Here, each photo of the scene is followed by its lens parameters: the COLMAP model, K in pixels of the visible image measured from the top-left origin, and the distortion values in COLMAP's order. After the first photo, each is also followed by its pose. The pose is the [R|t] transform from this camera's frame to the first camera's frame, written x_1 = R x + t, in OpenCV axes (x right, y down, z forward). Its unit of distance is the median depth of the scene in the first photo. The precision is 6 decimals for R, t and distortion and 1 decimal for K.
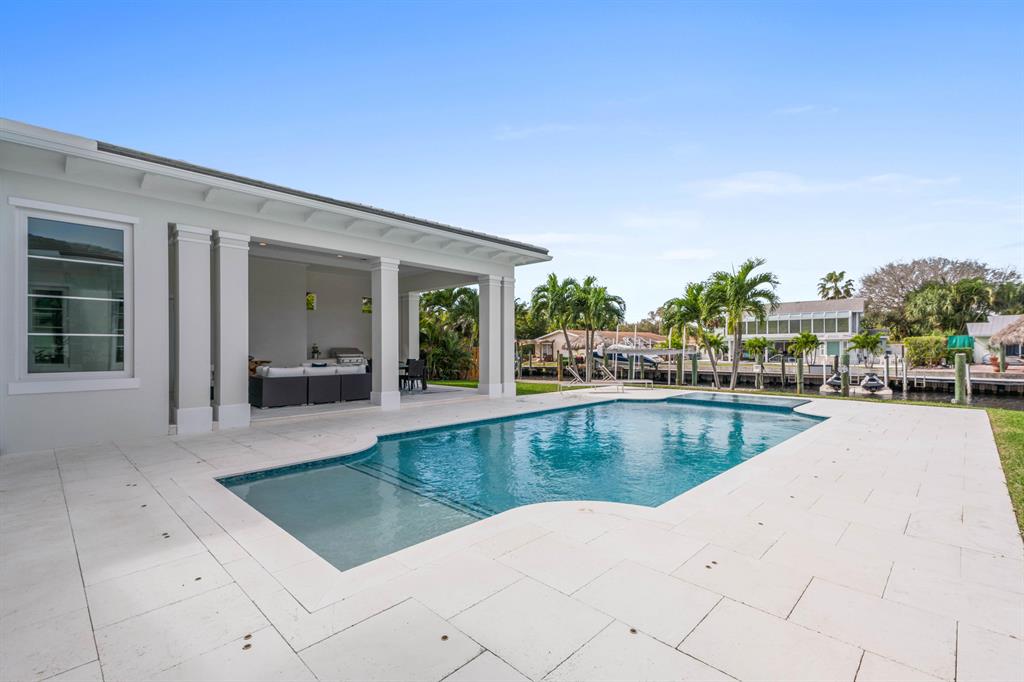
lens RADIAL K [[453.8, 0, 515.9], [0, 453.8, 346.1], [0, 0, 1]] dist [0.031478, -0.005323]
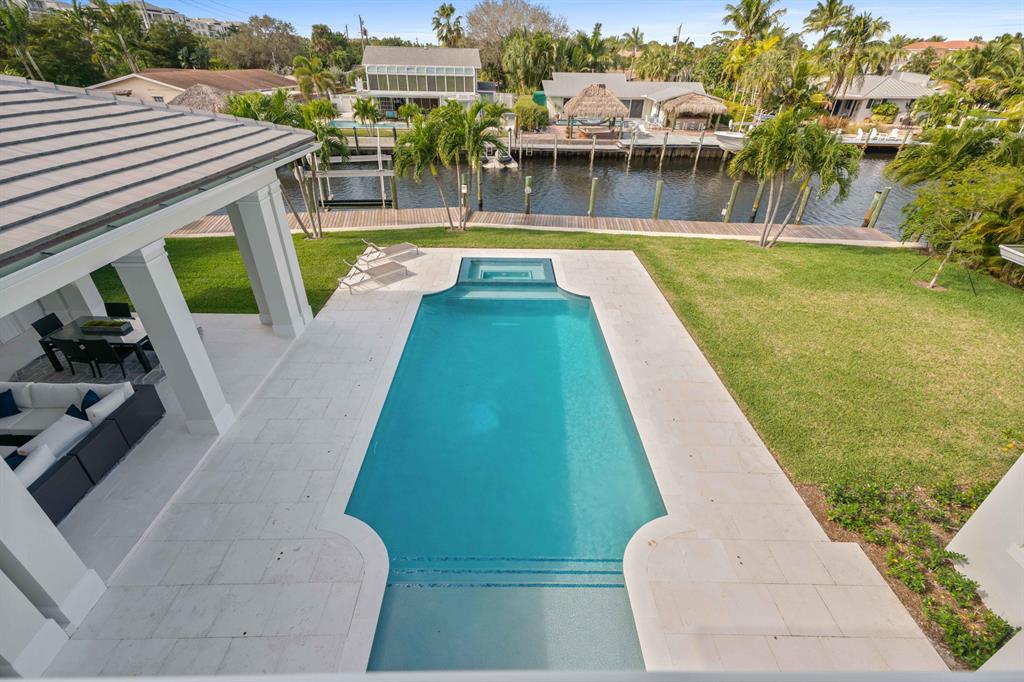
lens RADIAL K [[453.8, 0, 508.7], [0, 453.8, 341.9], [0, 0, 1]] dist [0.031478, -0.005323]
pose [[0.711480, -0.356738, 0.605421, -0.078045], [-0.023833, 0.848810, 0.528161, -0.091351], [-0.702302, -0.390205, 0.595409, 0.054843]]
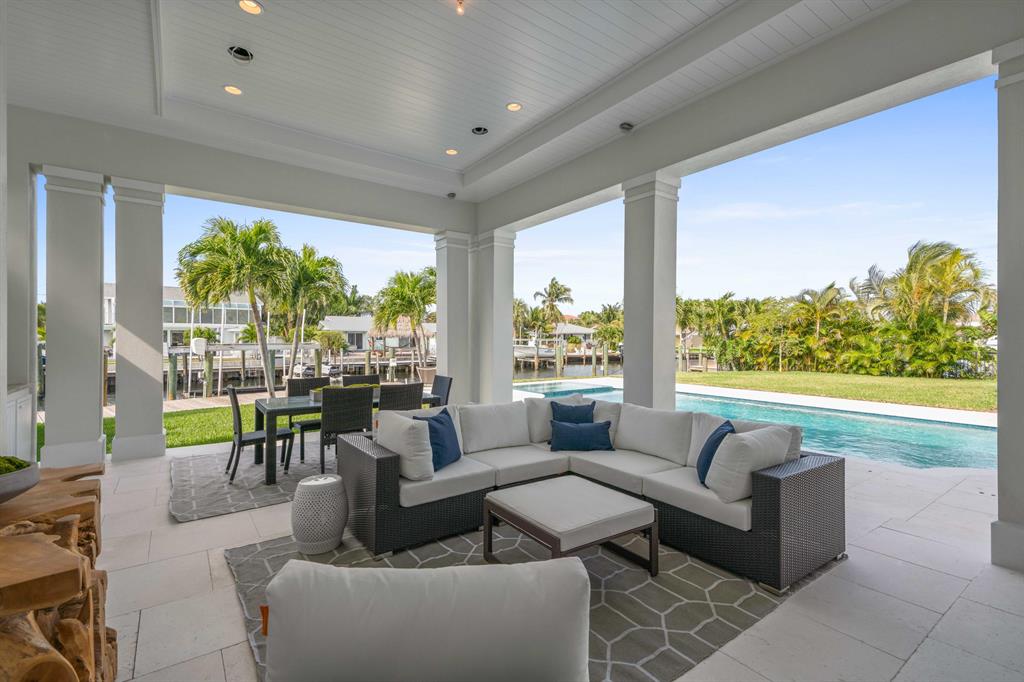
lens RADIAL K [[453.8, 0, 503.8], [0, 453.8, 339.6], [0, 0, 1]] dist [0.031478, -0.005323]
pose [[0.174292, 0.004557, 0.984683, -0.151277], [-0.003781, 0.999985, -0.003958, 0.004883], [-0.984687, -0.003033, 0.174307, 0.261480]]
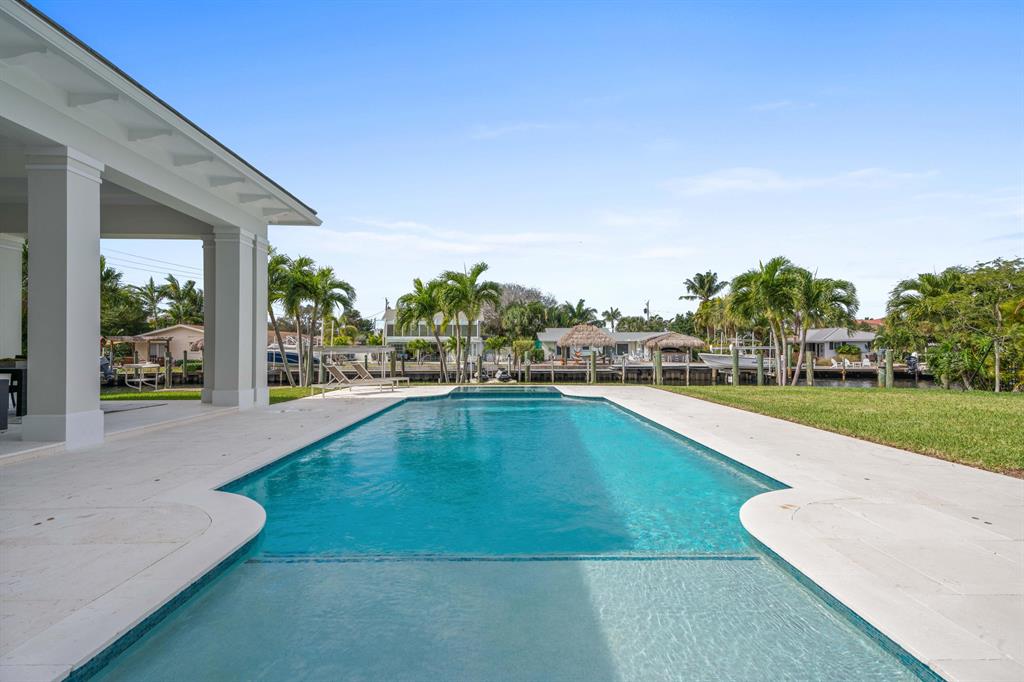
lens RADIAL K [[453.8, 0, 507.2], [0, 453.8, 349.4], [0, 0, 1]] dist [0.031478, -0.005323]
pose [[0.713285, 0.005265, 0.700855, -0.066535], [-0.005149, 0.999984, -0.002272, 0.006050], [-0.700856, -0.001988, 0.713300, 0.062058]]
